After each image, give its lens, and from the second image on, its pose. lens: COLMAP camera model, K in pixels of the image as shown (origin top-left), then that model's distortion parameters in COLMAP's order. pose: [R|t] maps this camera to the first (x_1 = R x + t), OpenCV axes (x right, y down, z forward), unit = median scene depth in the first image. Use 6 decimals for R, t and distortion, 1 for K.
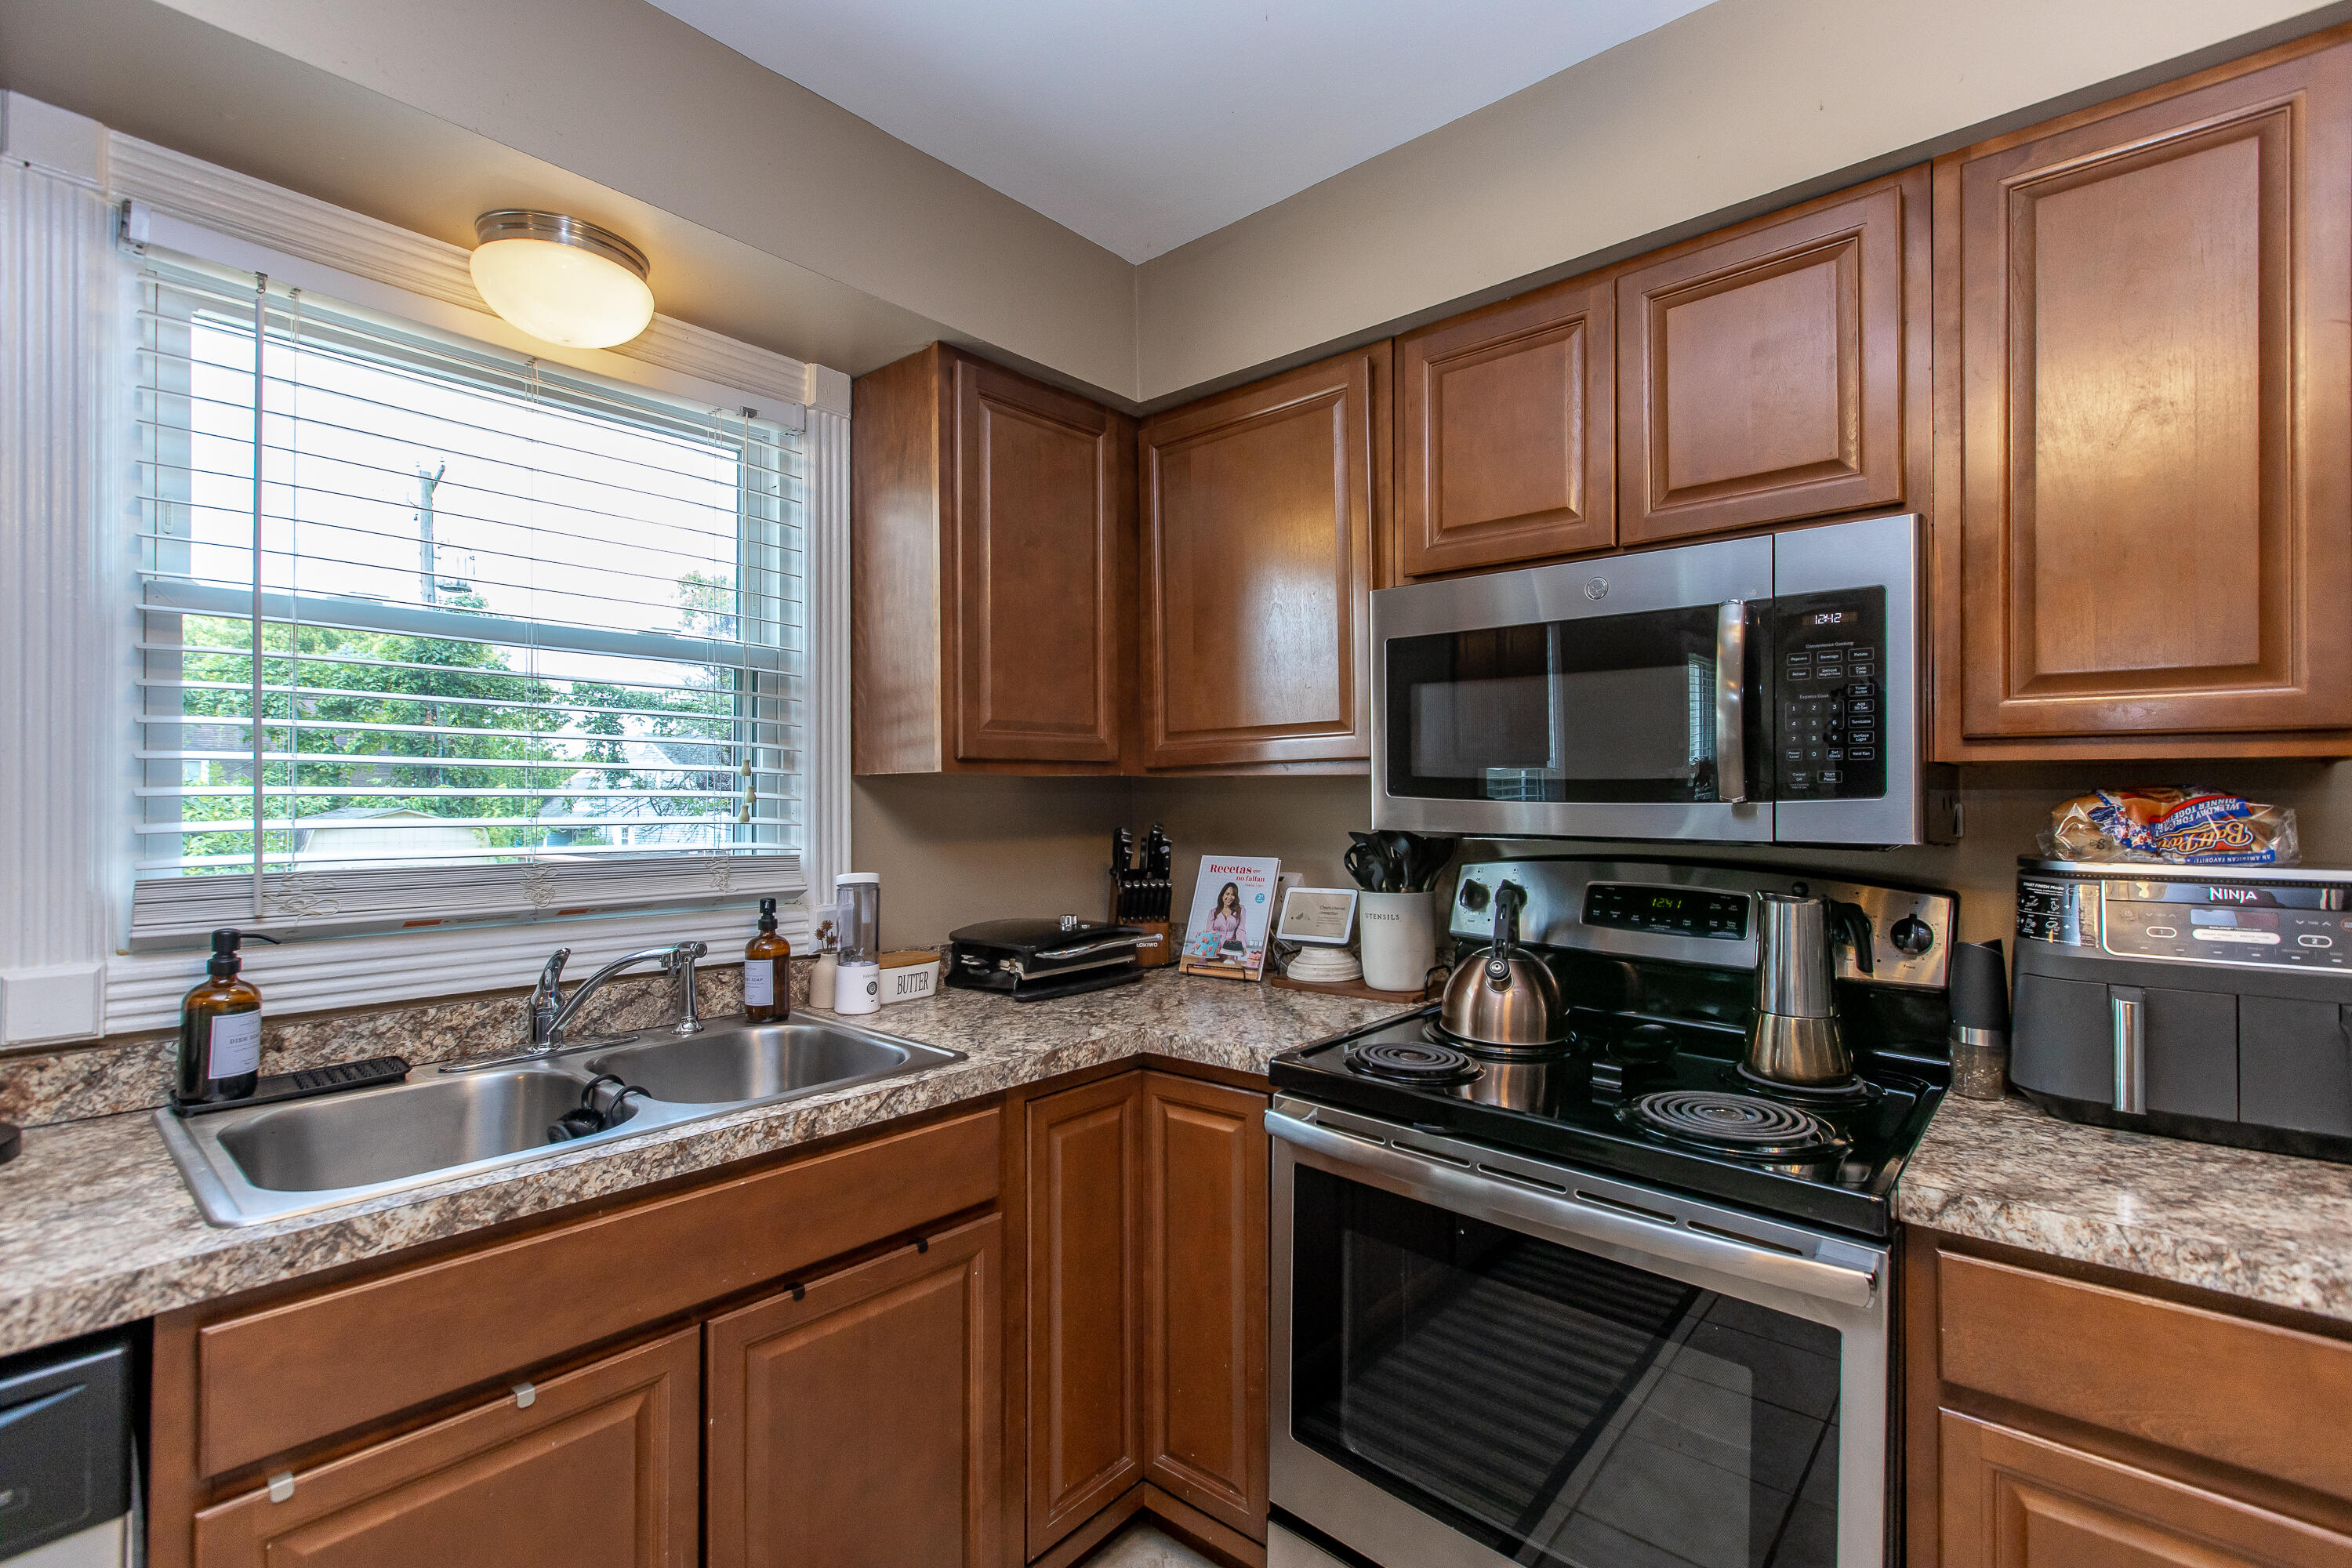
lens RADIAL K [[1050.4, 0, 1185.6], [0, 1050.4, 789.0], [0, 0, 1]] dist [-0.003750, -0.000811]
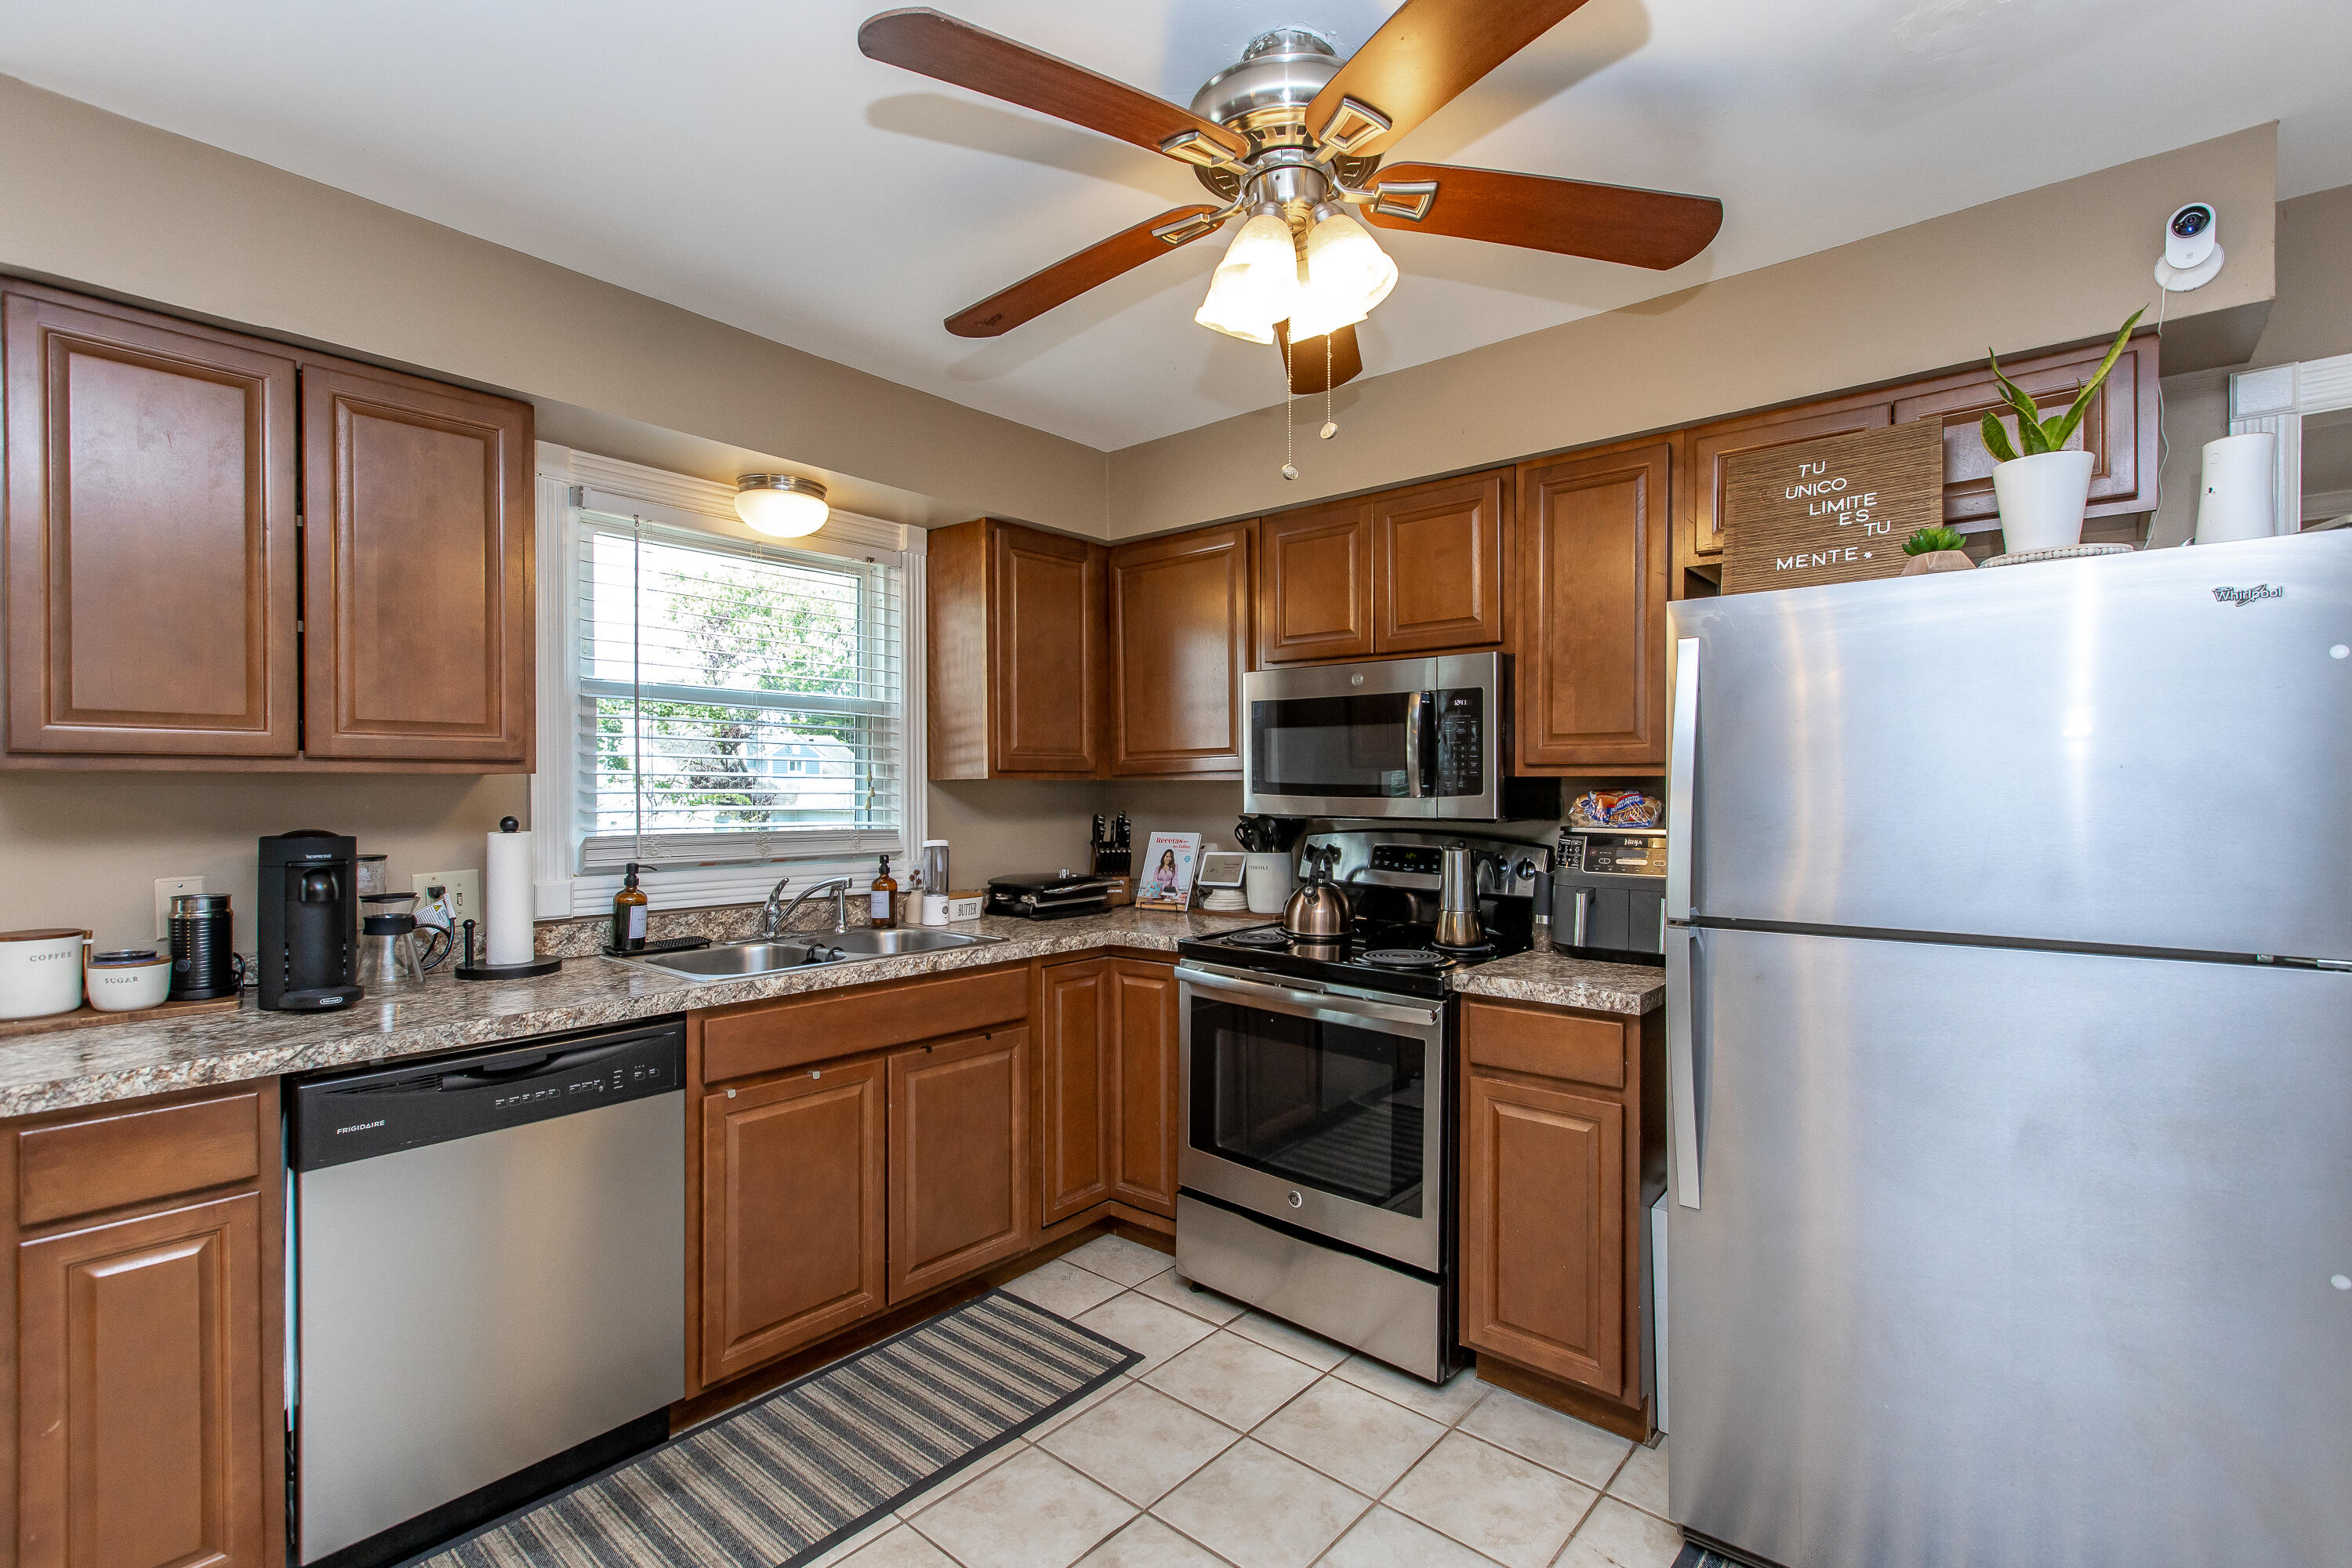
lens RADIAL K [[1050.4, 0, 1178.3], [0, 1050.4, 790.5], [0, 0, 1]] dist [-0.003750, -0.000811]
pose [[0.999972, 0.000042, 0.007515, 0.062353], [-0.000097, 0.999973, 0.007318, -0.011236], [-0.007514, -0.007319, 0.999945, -0.747369]]
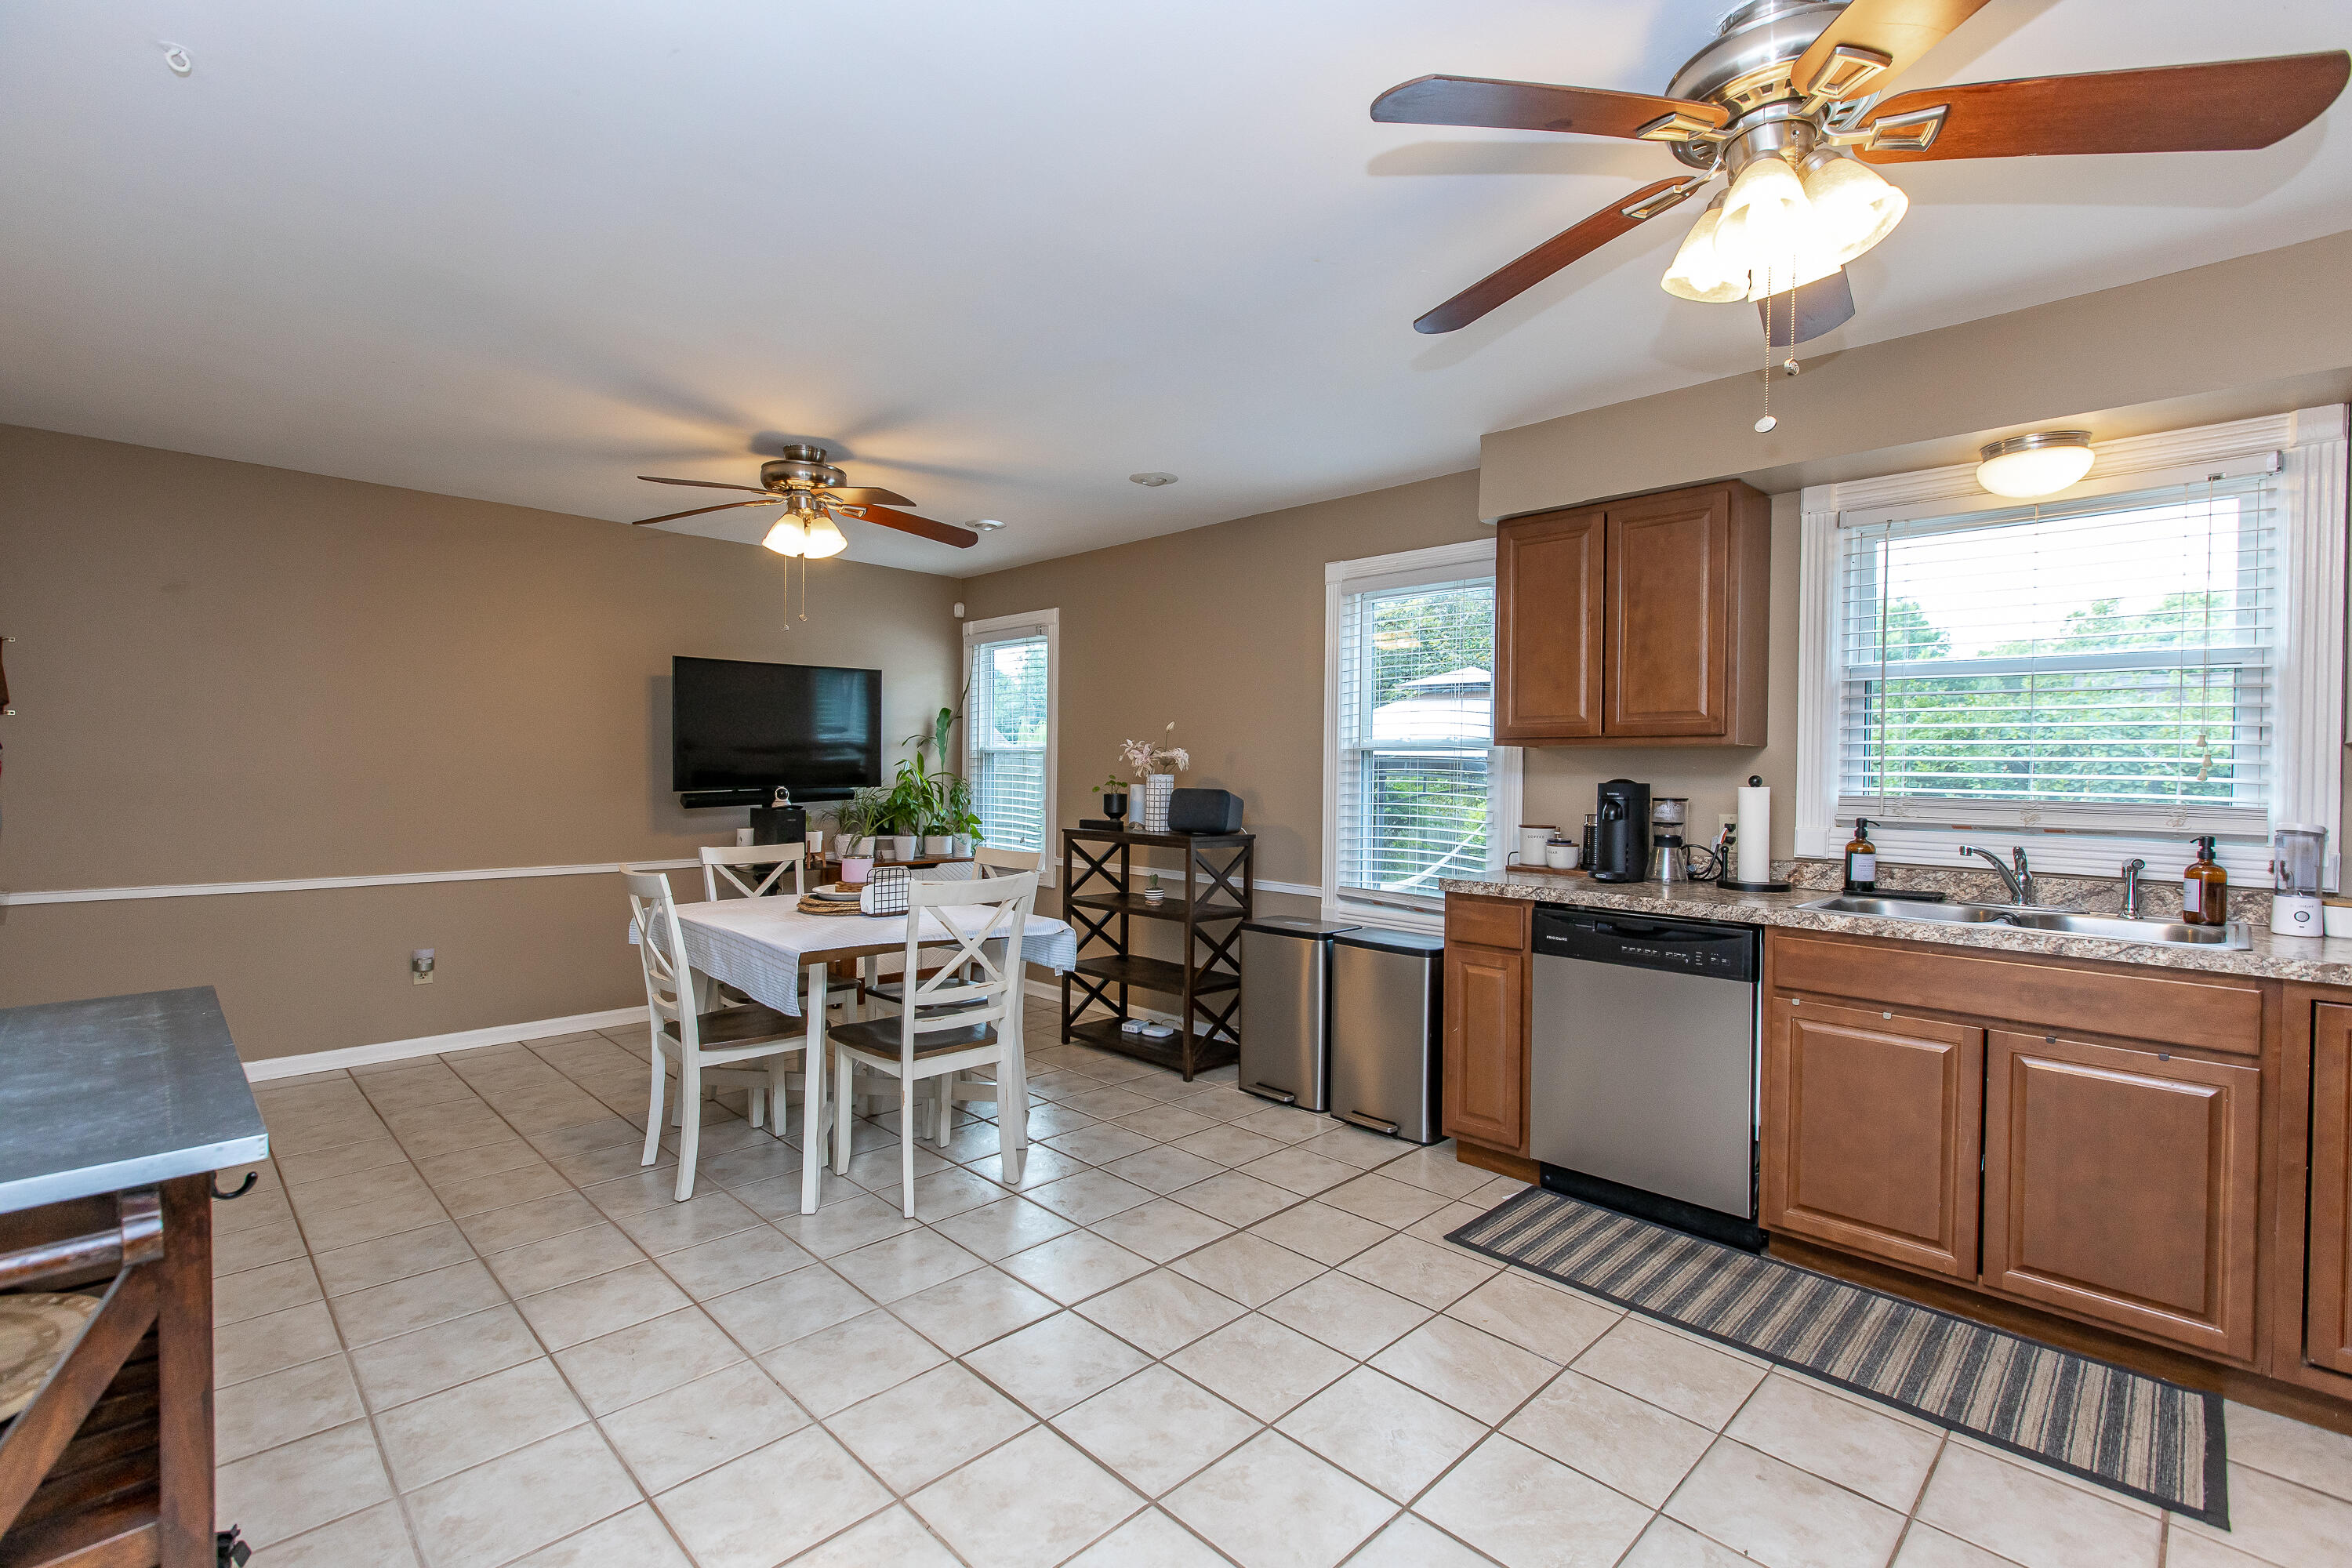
lens RADIAL K [[1050.4, 0, 1184.8], [0, 1050.4, 779.4], [0, 0, 1]] dist [-0.003750, -0.000811]
pose [[-0.062347, 0.011310, -0.997990, 1.167218], [-0.005712, 0.999915, 0.011689, 0.023866], [0.998038, 0.006430, -0.062277, -0.273552]]
